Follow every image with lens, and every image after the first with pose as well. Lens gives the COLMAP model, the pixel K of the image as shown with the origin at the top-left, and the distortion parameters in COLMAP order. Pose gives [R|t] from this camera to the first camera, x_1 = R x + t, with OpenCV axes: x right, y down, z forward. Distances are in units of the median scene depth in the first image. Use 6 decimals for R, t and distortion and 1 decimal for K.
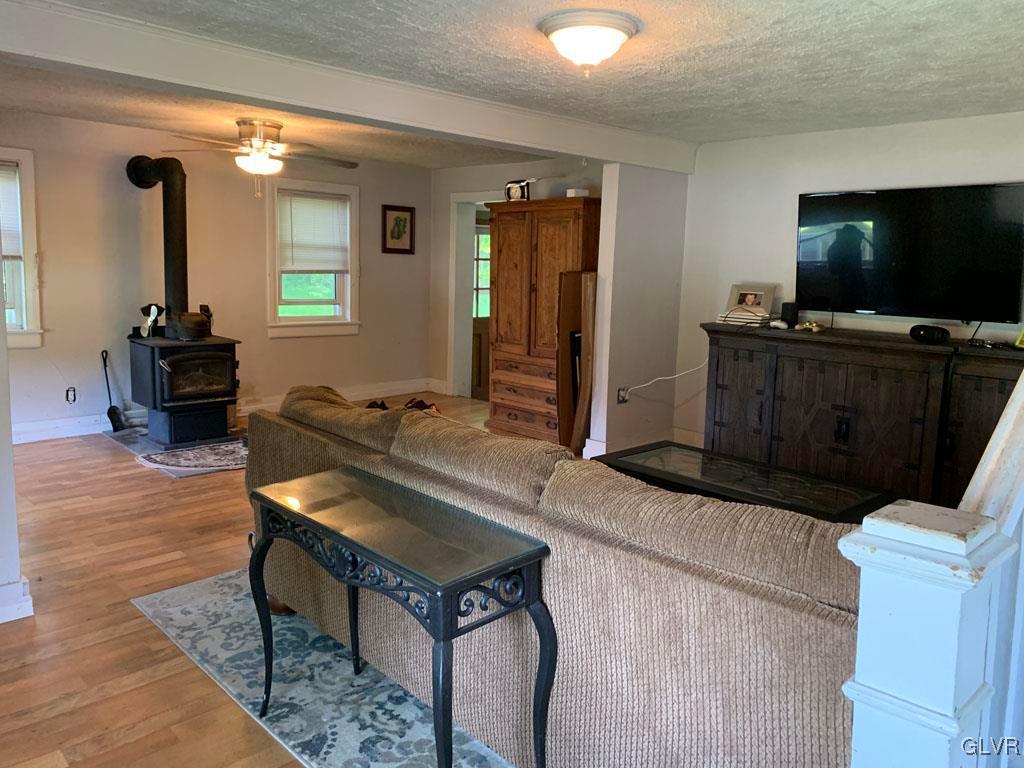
lens RADIAL K [[779.3, 0, 510.9], [0, 779.3, 374.4], [0, 0, 1]] dist [0.032384, -0.054264]
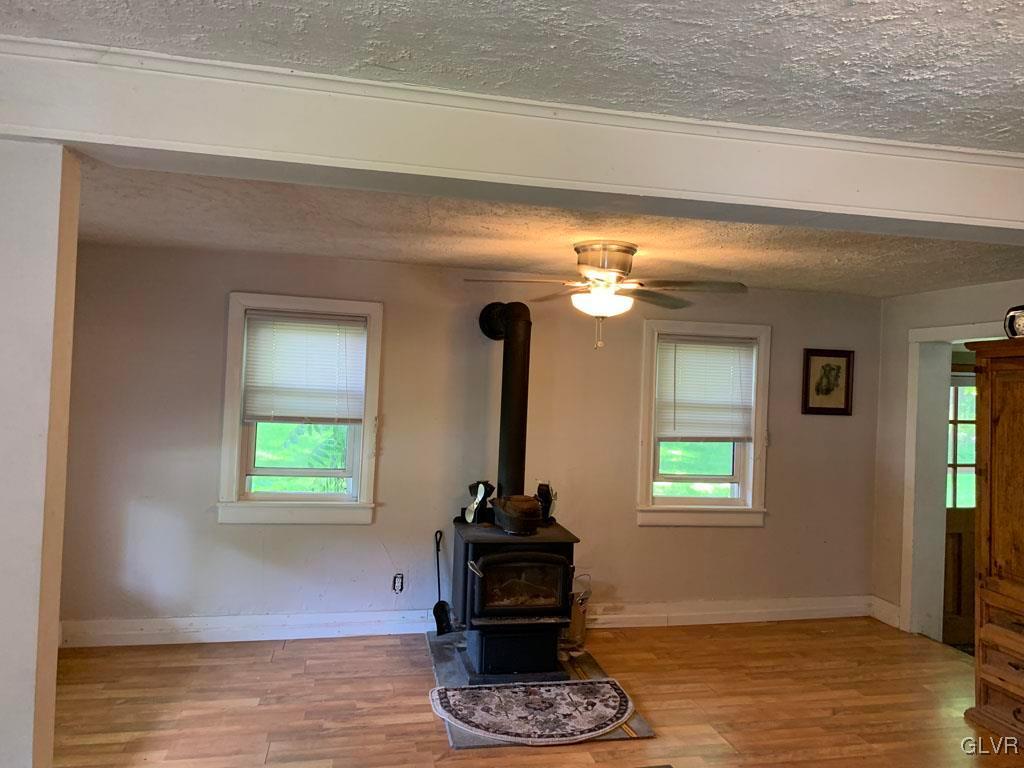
lens RADIAL K [[779.3, 0, 510.9], [0, 779.3, 374.4], [0, 0, 1]] dist [0.032384, -0.054264]
pose [[0.845781, -0.010615, -0.533425, -0.006726], [-0.083960, 0.984697, -0.152720, -0.063606], [0.526883, 0.173954, 0.831946, 0.271041]]
